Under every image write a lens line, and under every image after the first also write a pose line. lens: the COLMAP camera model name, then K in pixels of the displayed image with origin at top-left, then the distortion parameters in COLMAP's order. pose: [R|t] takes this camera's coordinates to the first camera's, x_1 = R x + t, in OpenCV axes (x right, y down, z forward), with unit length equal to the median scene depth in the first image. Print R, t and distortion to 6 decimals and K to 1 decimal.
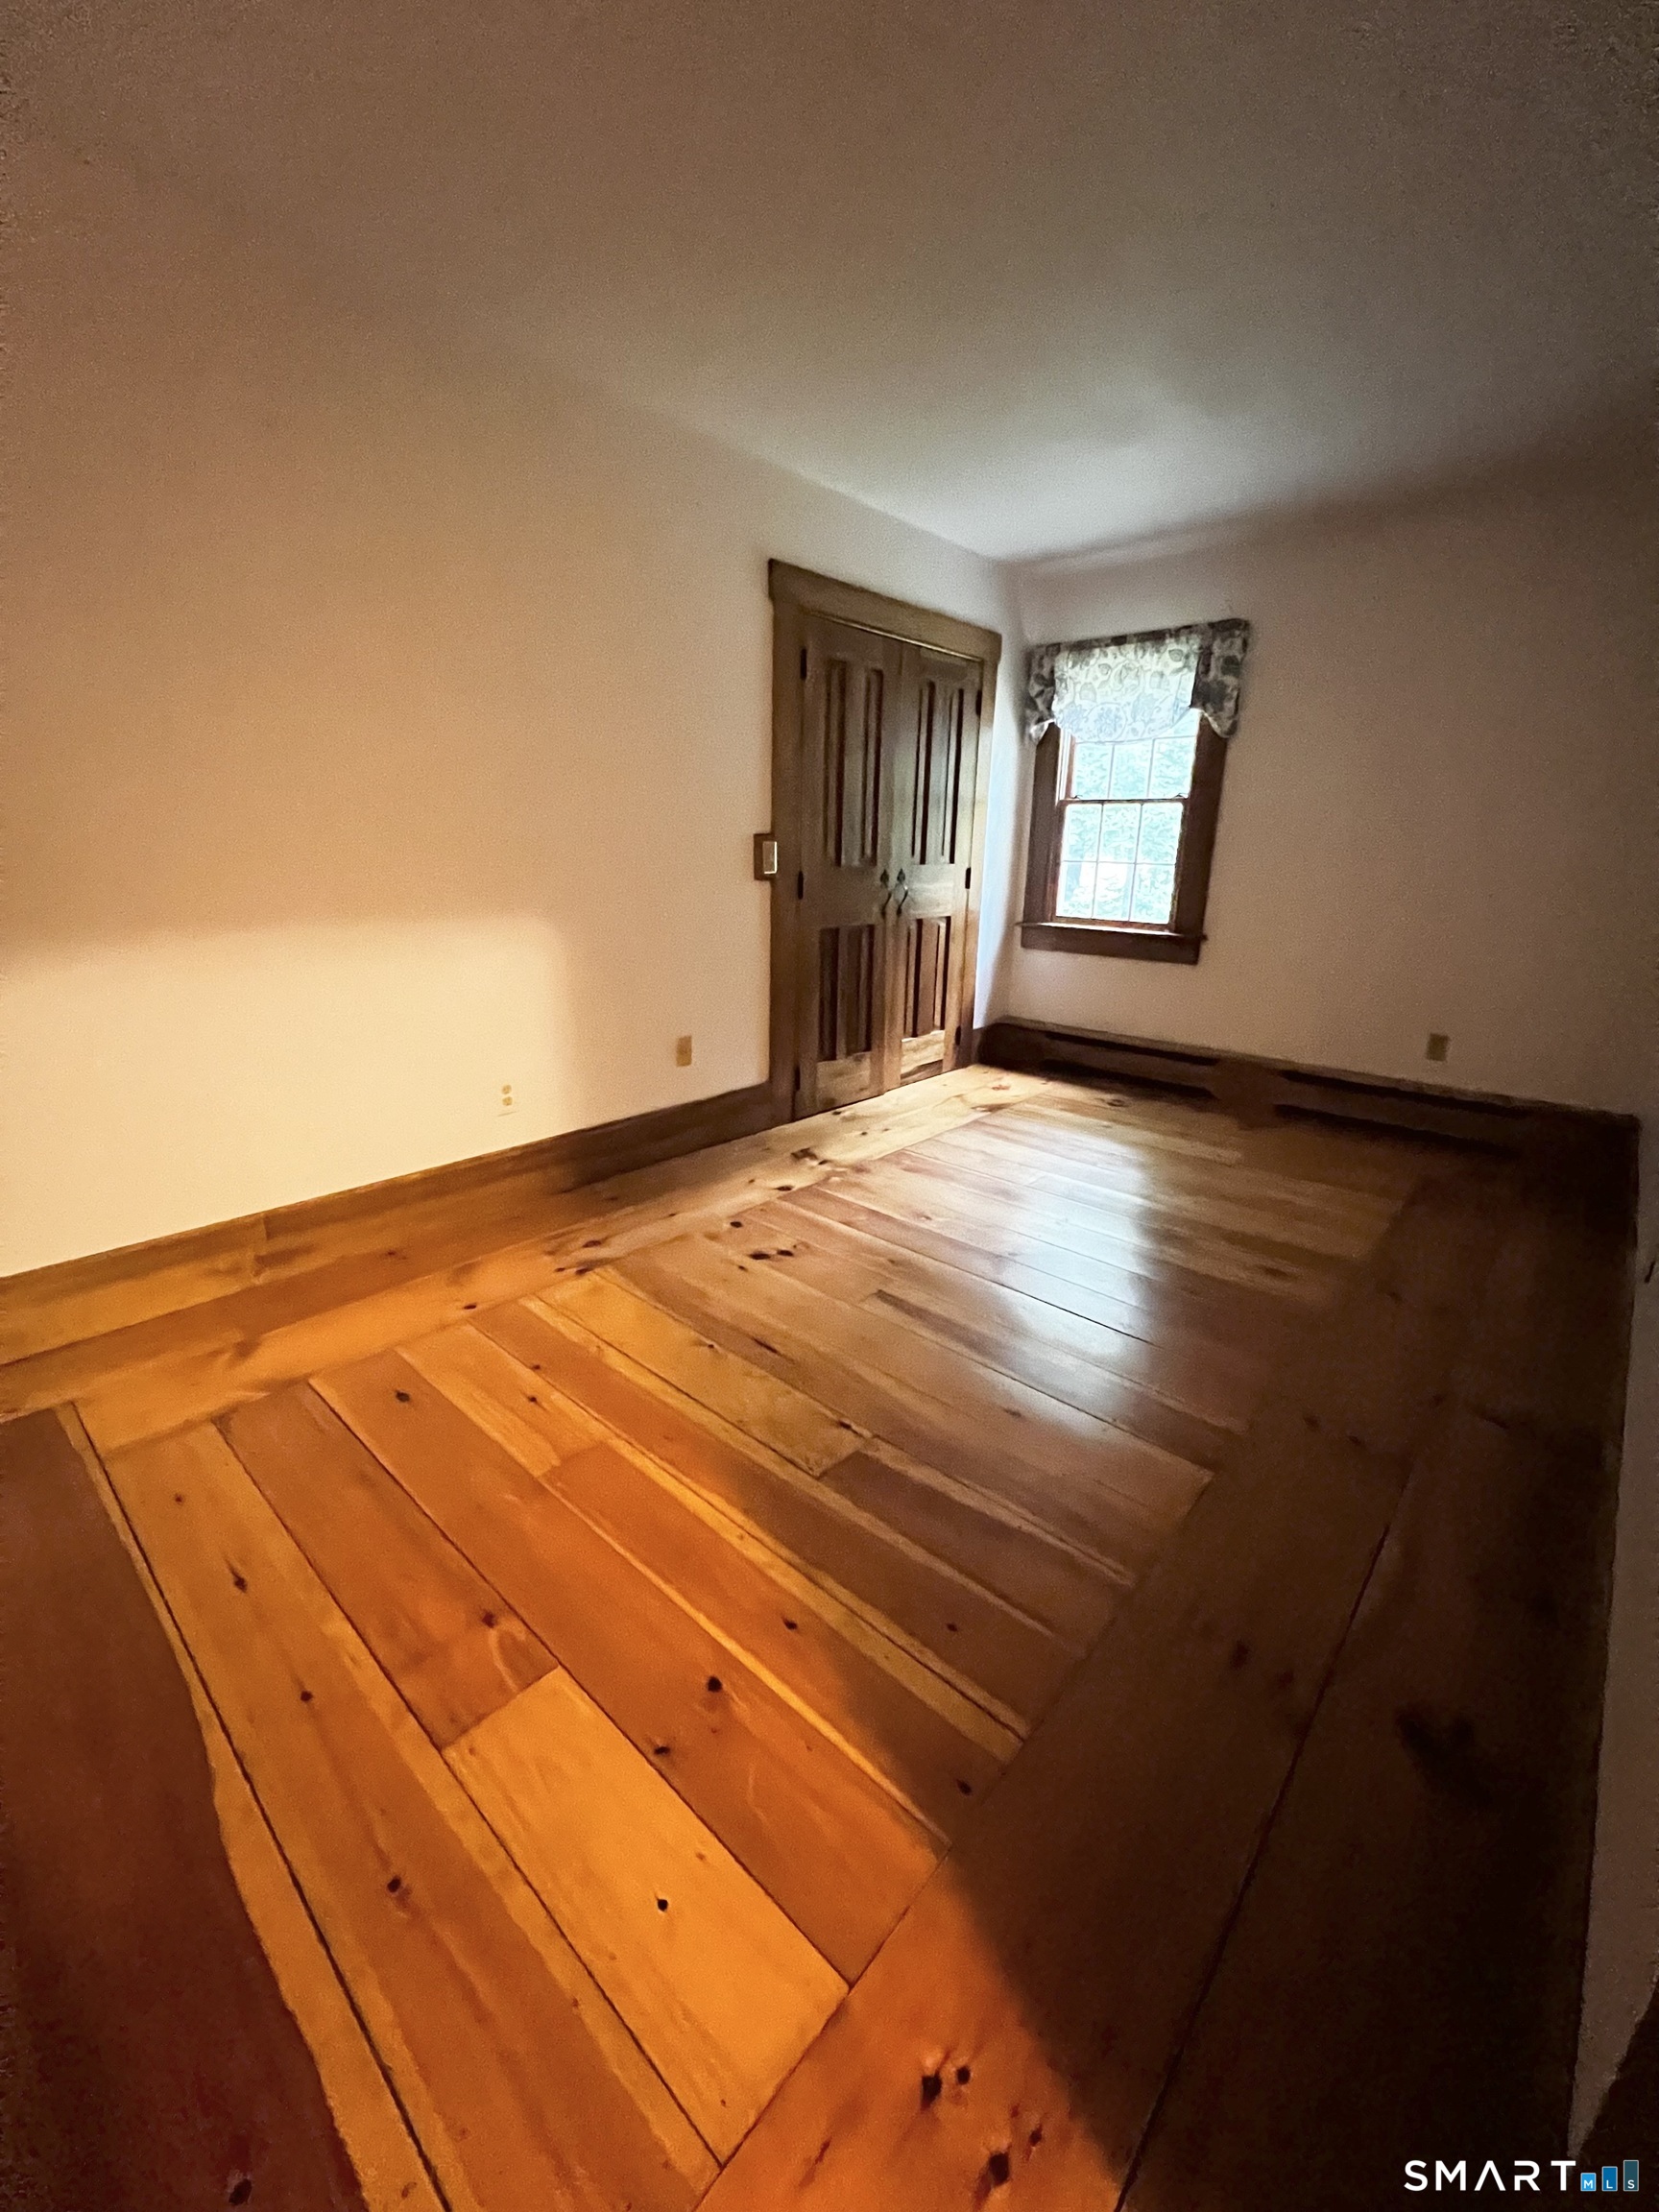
lens RADIAL K [[889.6, 0, 827.3], [0, 889.6, 1104.8], [0, 0, 1]] dist [-0.006557, 0.002502]
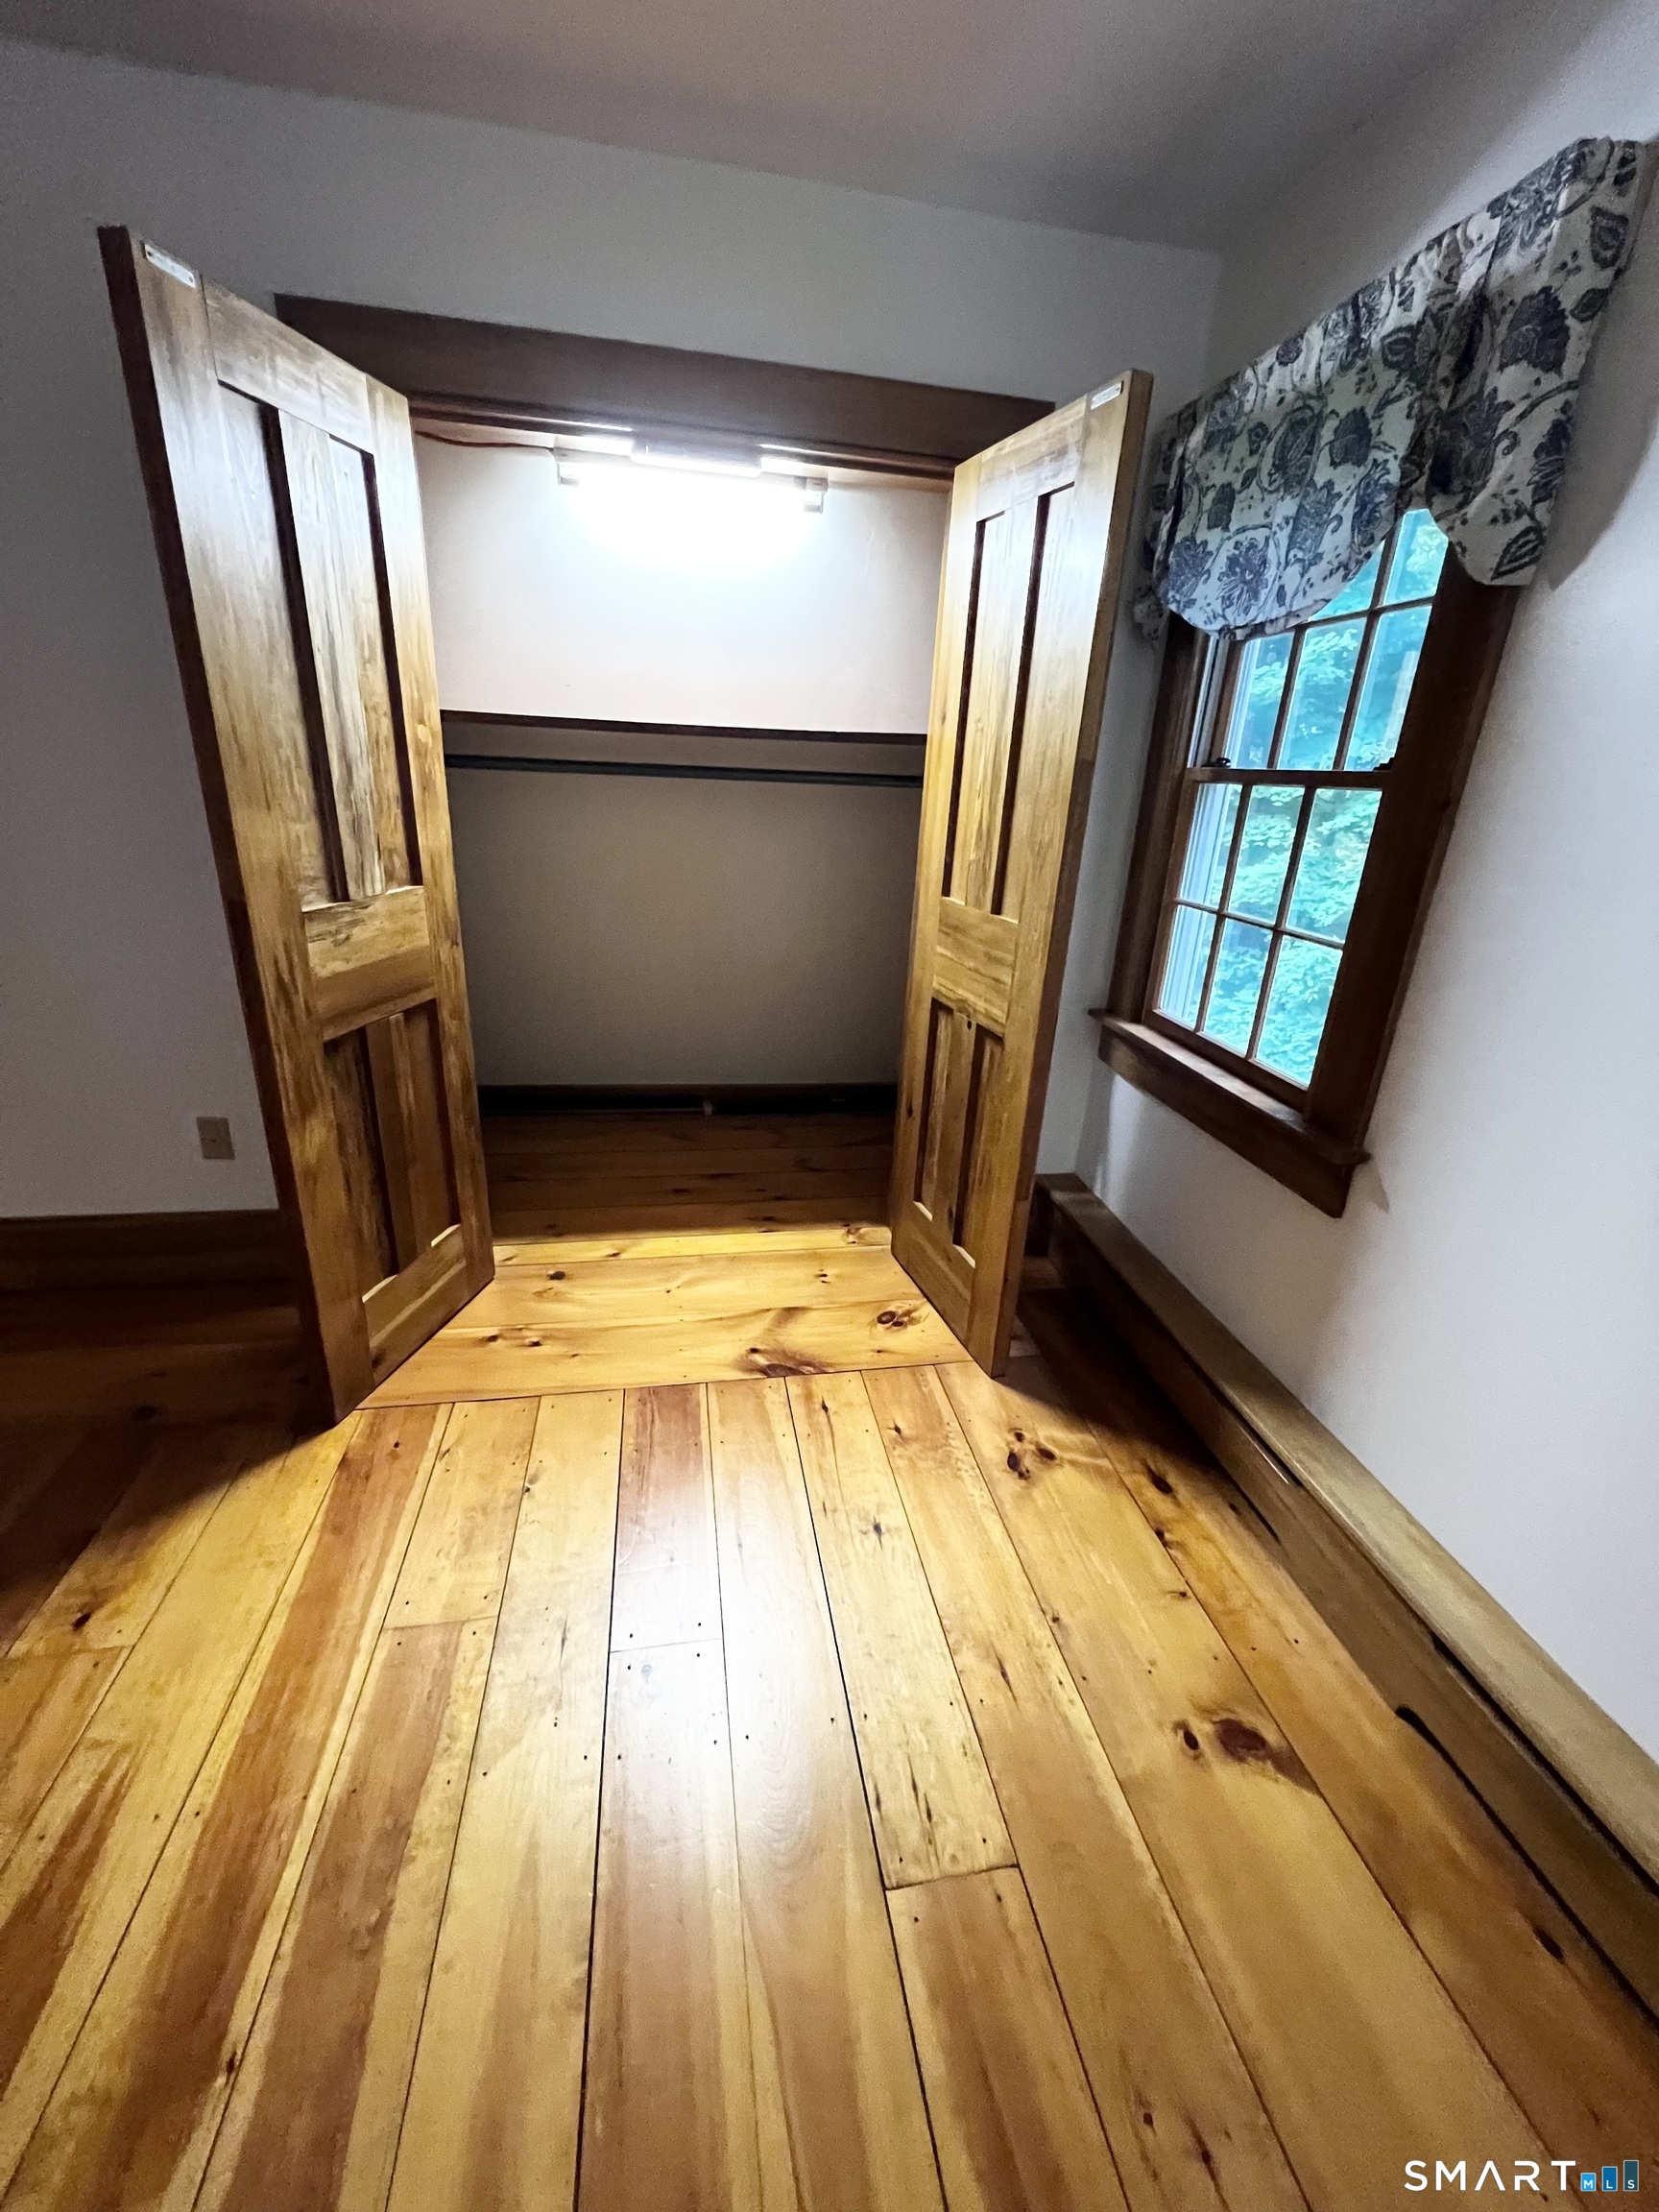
lens RADIAL K [[889.6, 0, 822.9], [0, 889.6, 1106.8], [0, 0, 1]] dist [-0.006557, 0.002502]
pose [[0.785956, 0.237570, -0.570818, 0.454345], [-0.211174, 0.970860, 0.113300, -0.202285], [0.581101, 0.031493, 0.813222, 0.569053]]
